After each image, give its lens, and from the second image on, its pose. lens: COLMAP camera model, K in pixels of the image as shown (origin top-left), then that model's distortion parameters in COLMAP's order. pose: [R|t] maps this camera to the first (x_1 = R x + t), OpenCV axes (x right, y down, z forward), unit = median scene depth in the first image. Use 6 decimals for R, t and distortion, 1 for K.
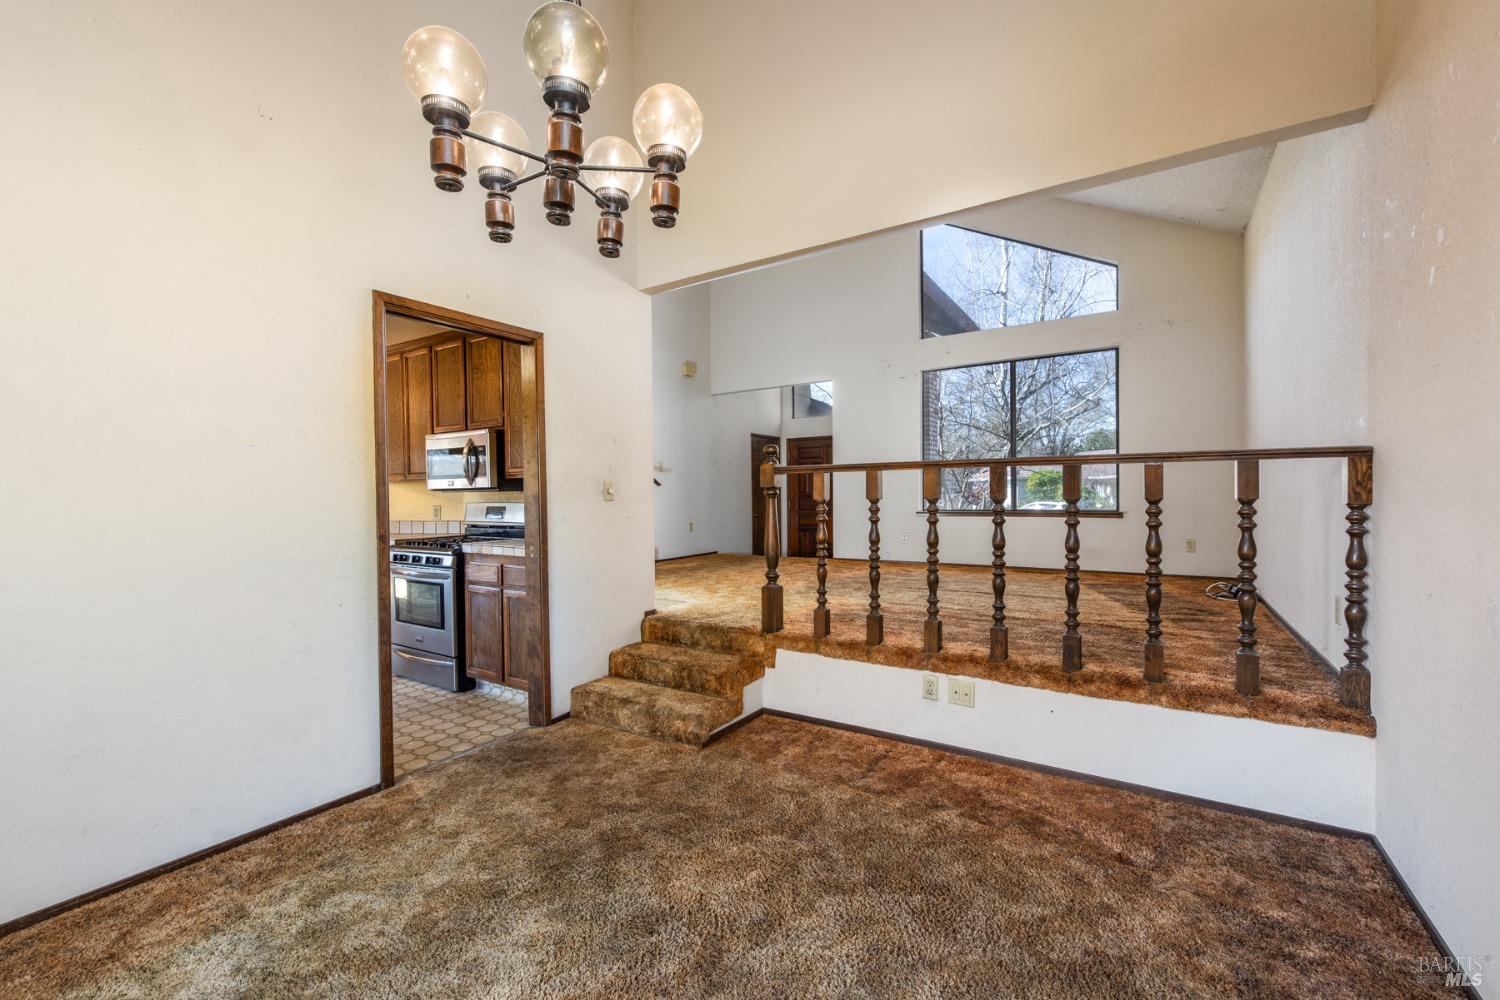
lens RADIAL K [[628.1, 0, 750.0], [0, 628.1, 500.0], [0, 0, 1]] dist [0.012460, -0.007449]
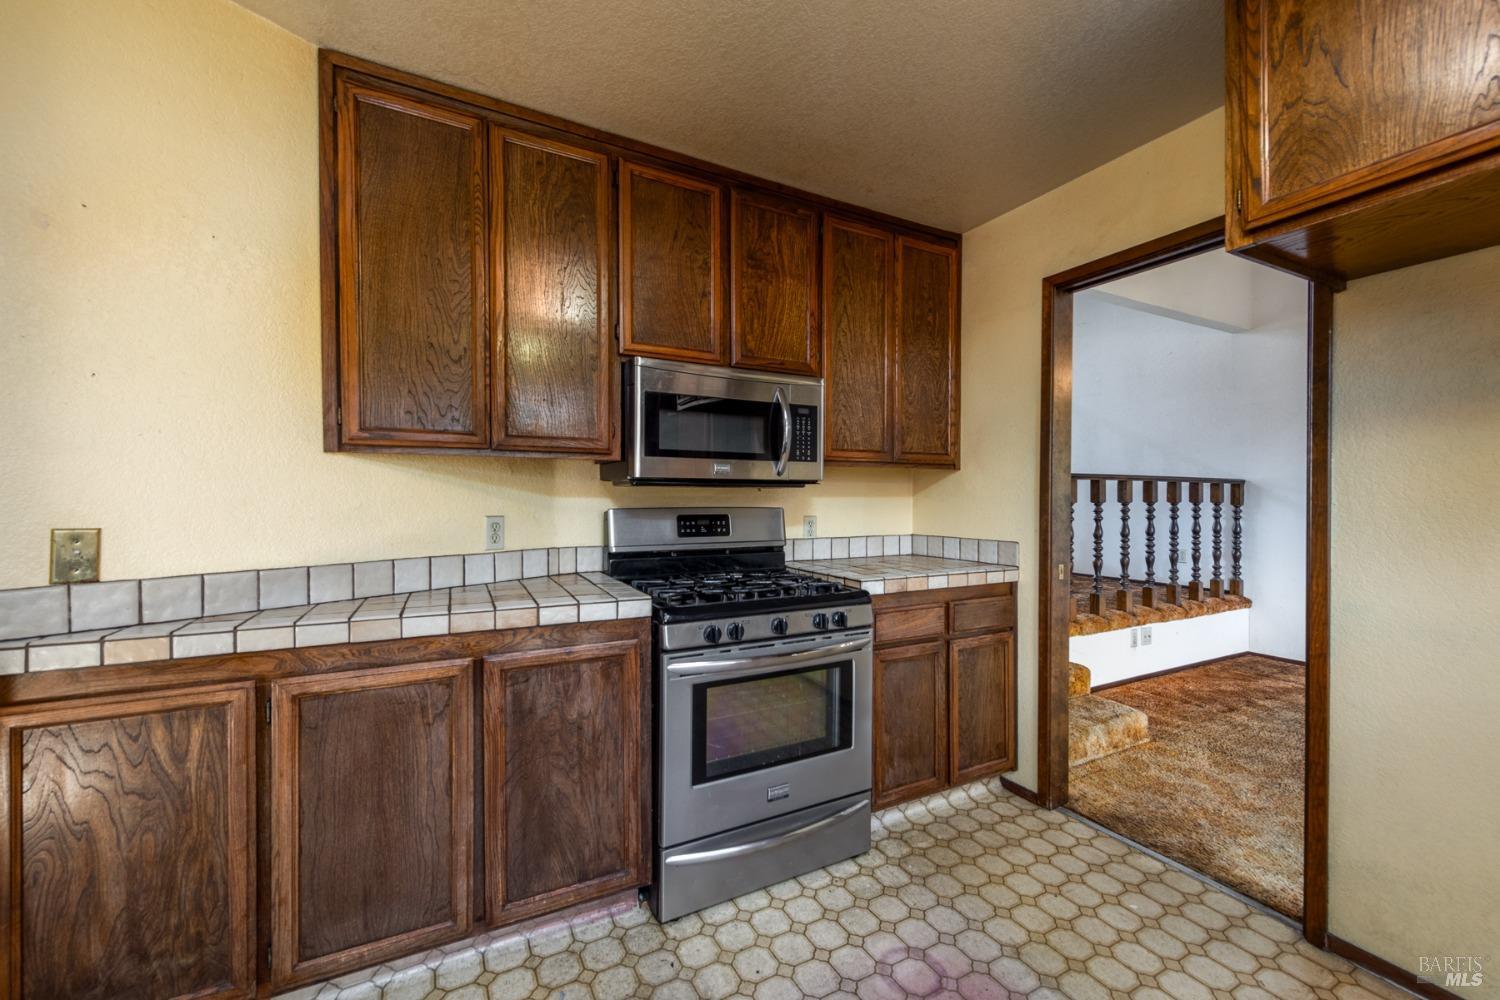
lens RADIAL K [[603.9, 0, 750.0], [0, 603.9, 500.0], [0, 0, 1]] dist [-0.000052, -0.000019]
pose [[0.482811, 0.003781, 0.875716, -1.169000], [-0.001480, 0.999993, -0.003502, -0.000408], [-0.875723, 0.000395, 0.482813, 0.996807]]
